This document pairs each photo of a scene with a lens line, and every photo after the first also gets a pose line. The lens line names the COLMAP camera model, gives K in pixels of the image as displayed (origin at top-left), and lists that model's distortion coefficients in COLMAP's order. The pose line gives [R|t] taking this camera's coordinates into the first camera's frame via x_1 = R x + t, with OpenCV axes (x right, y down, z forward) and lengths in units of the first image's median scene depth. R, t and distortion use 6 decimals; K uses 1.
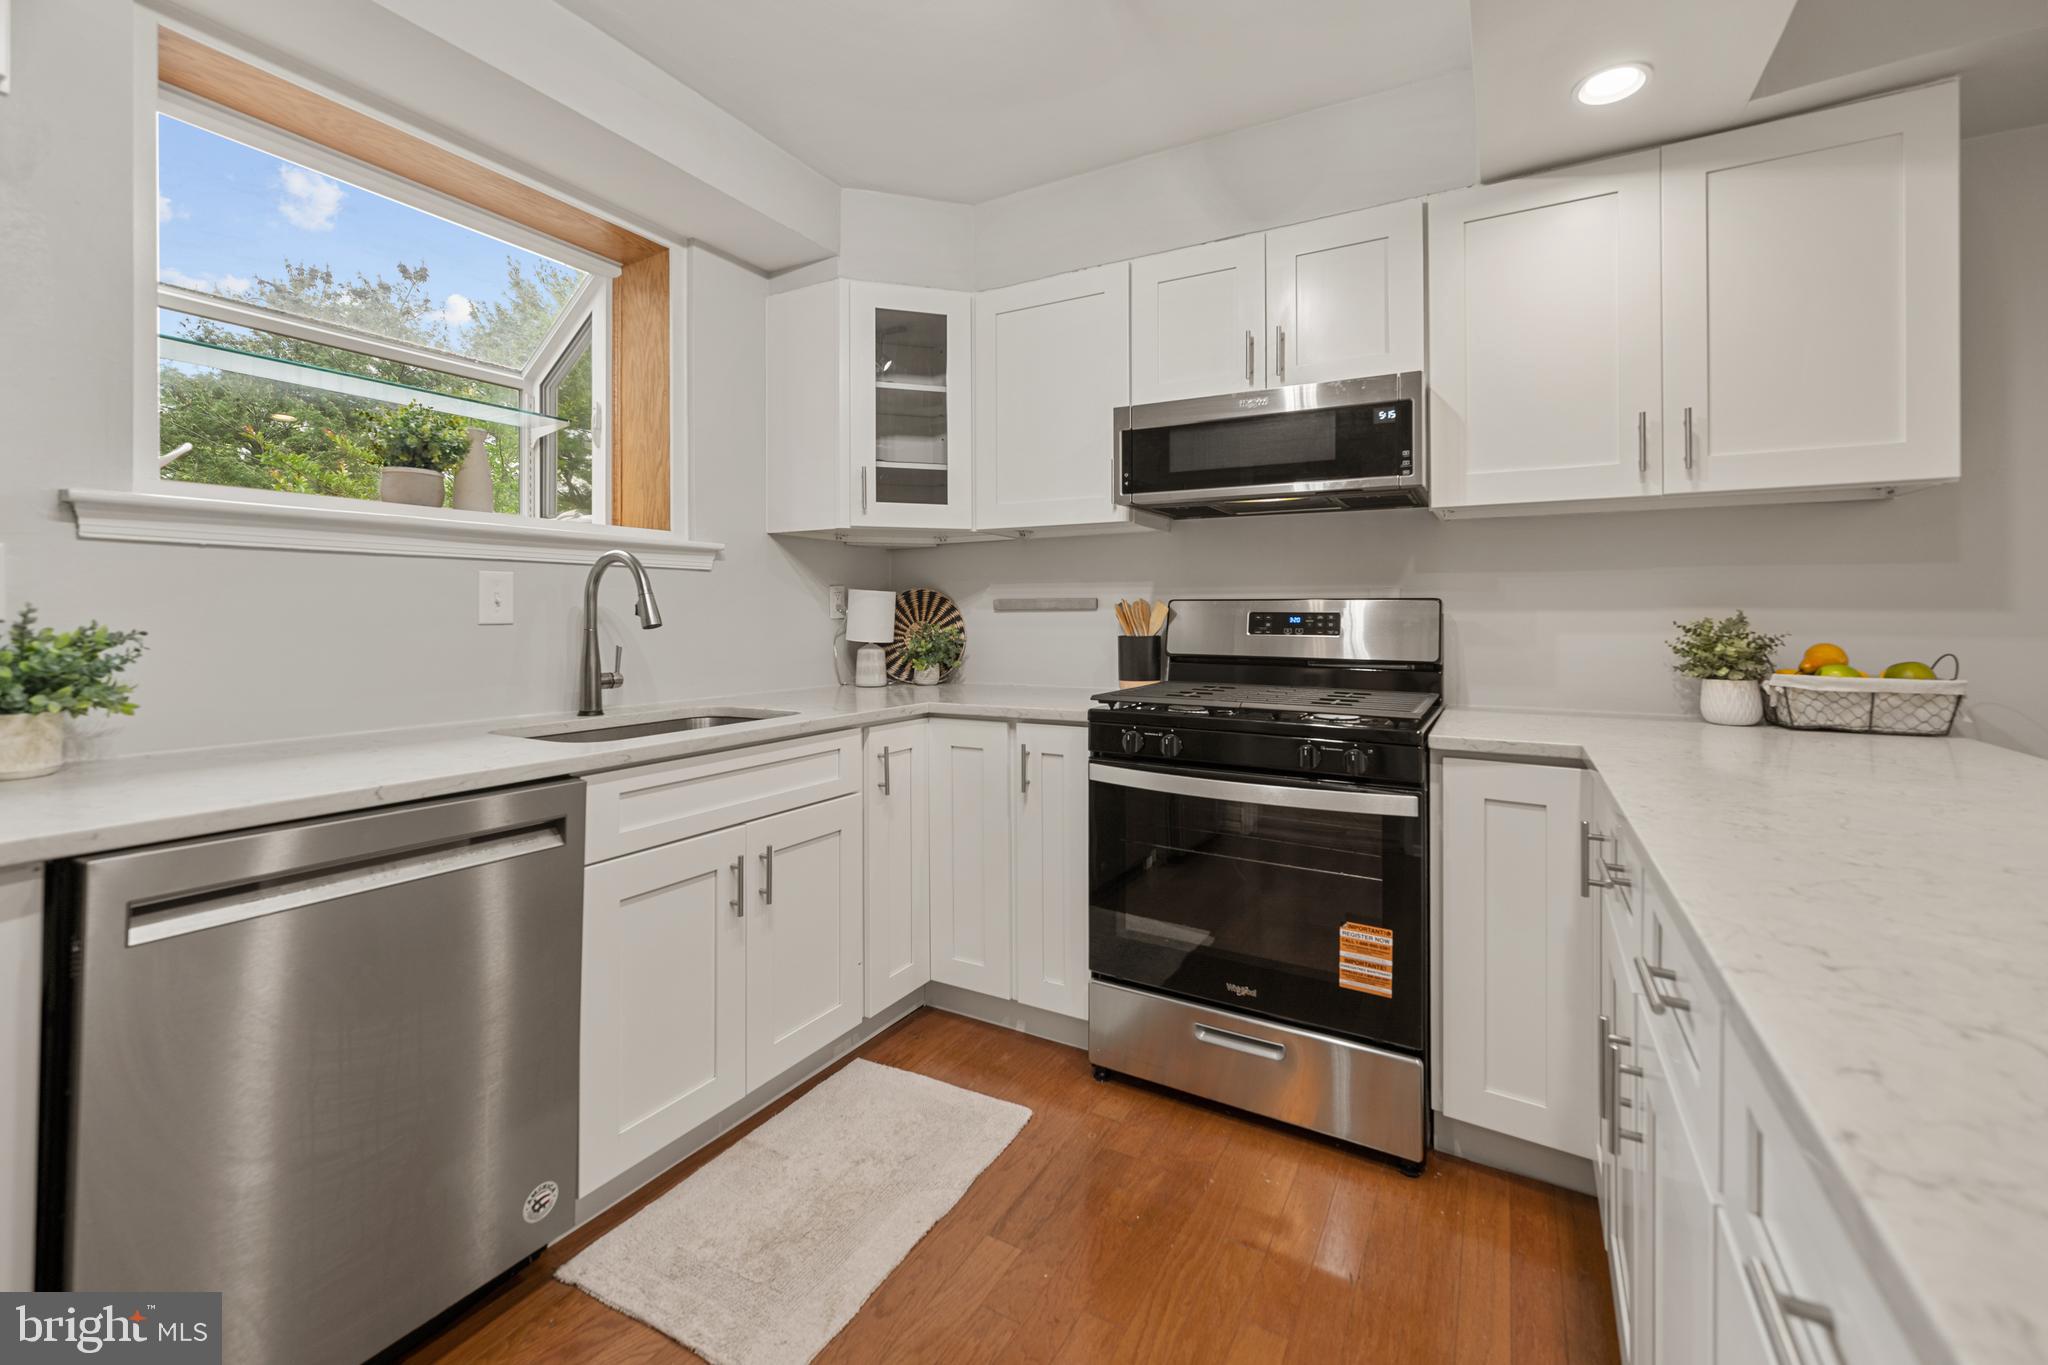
lens RADIAL K [[830.7, 0, 1026.5], [0, 830.7, 611.2], [0, 0, 1]] dist [-0.001412, -0.000078]
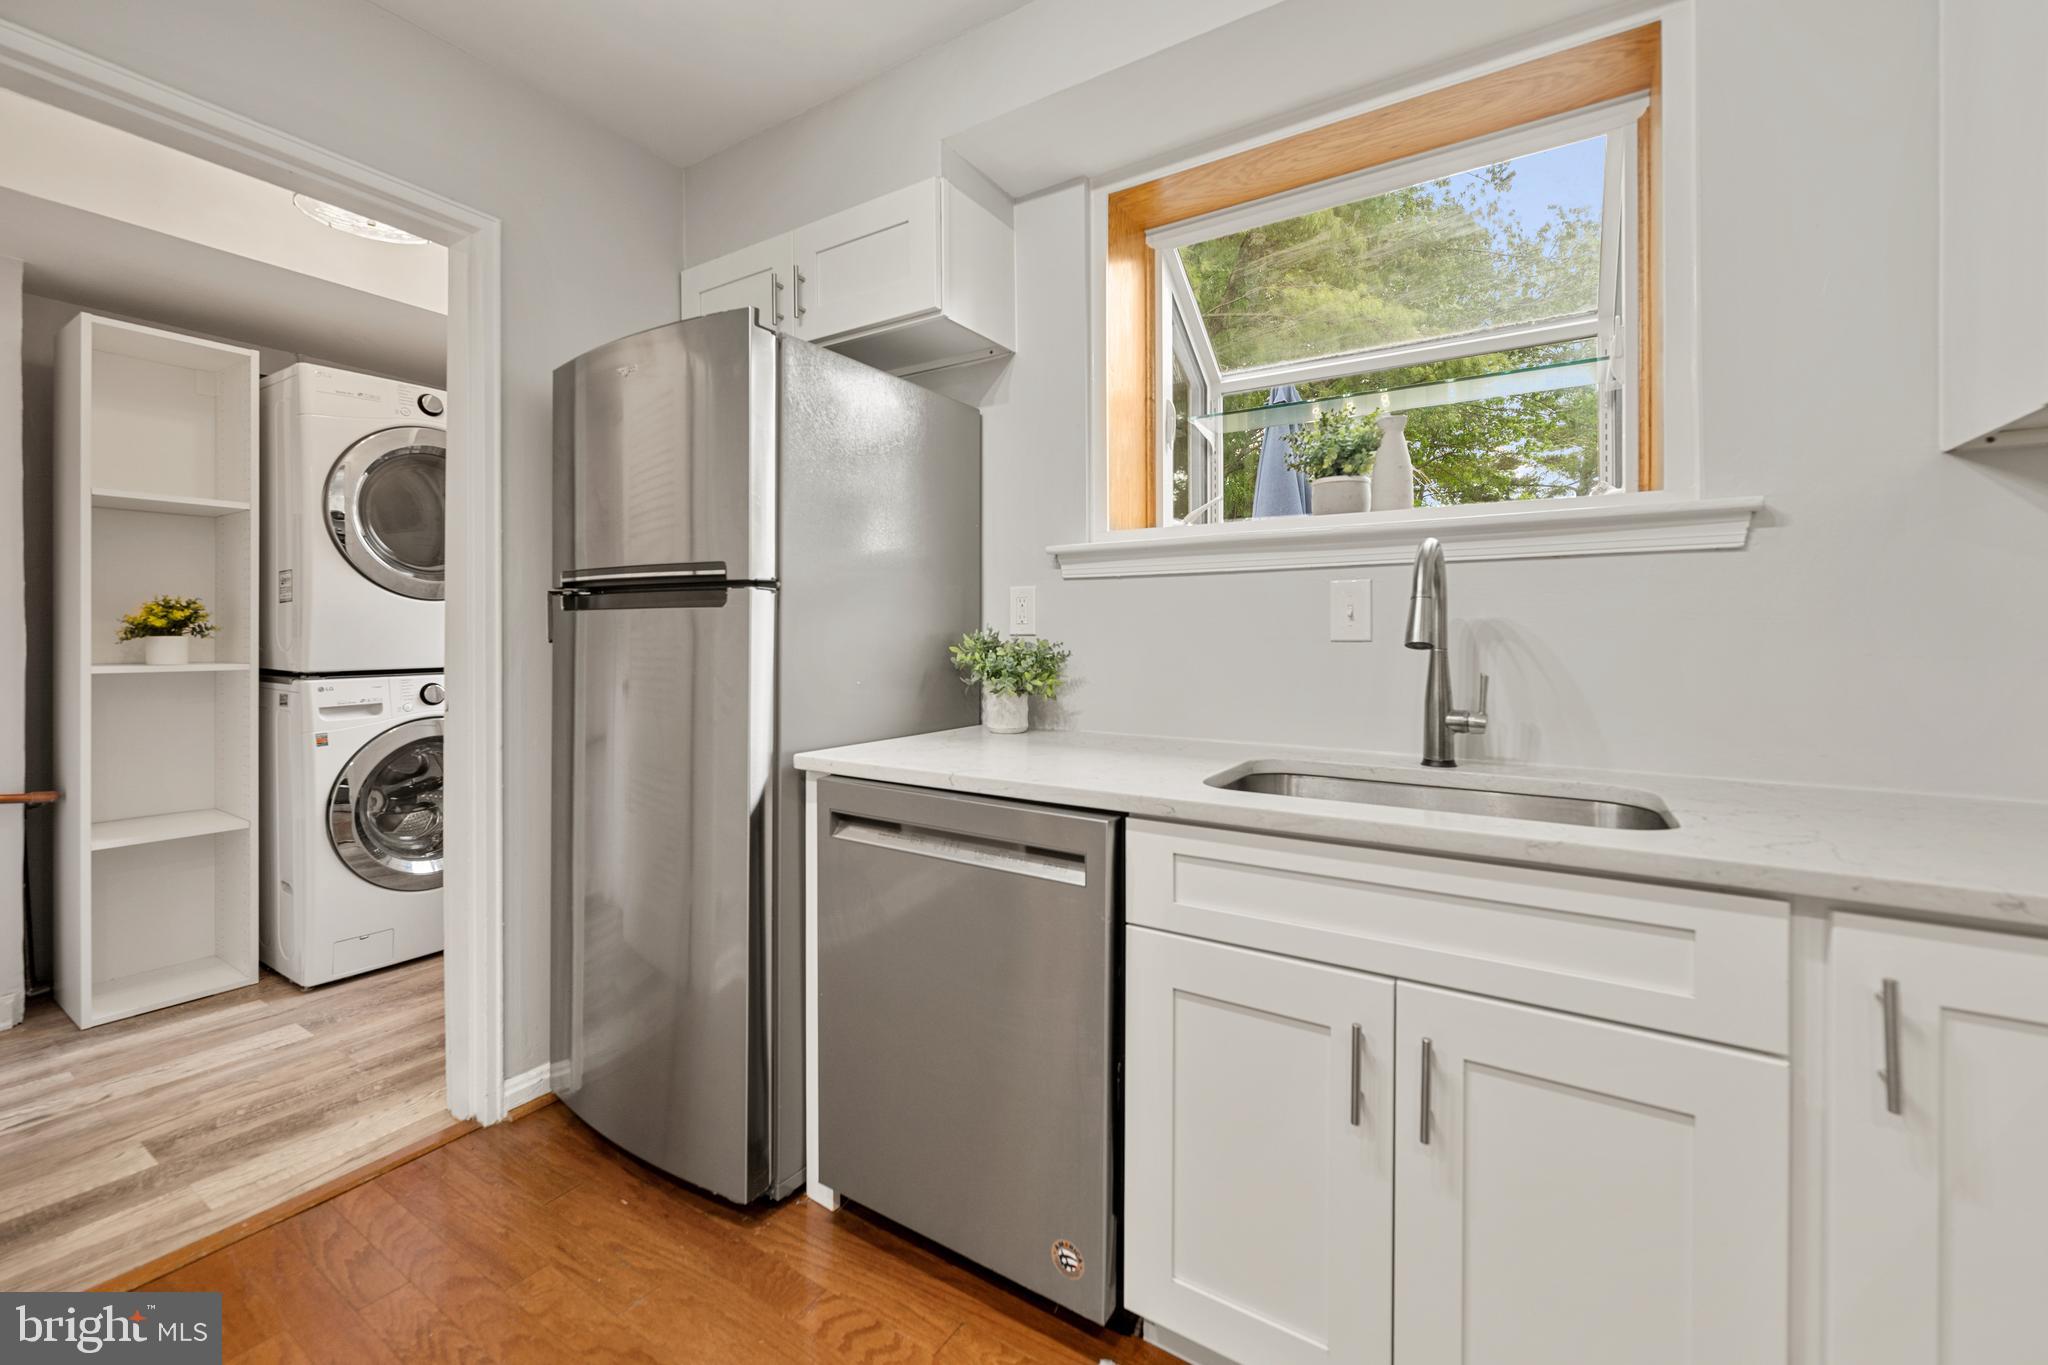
lens RADIAL K [[830.7, 0, 1023.8], [0, 830.7, 639.9], [0, 0, 1]] dist [-0.001412, -0.000078]
pose [[-0.046387, 0.006873, -0.998900, 0.230533], [0.006124, 0.999959, 0.006595, 0.006793], [0.998905, -0.005811, -0.046427, 0.674201]]
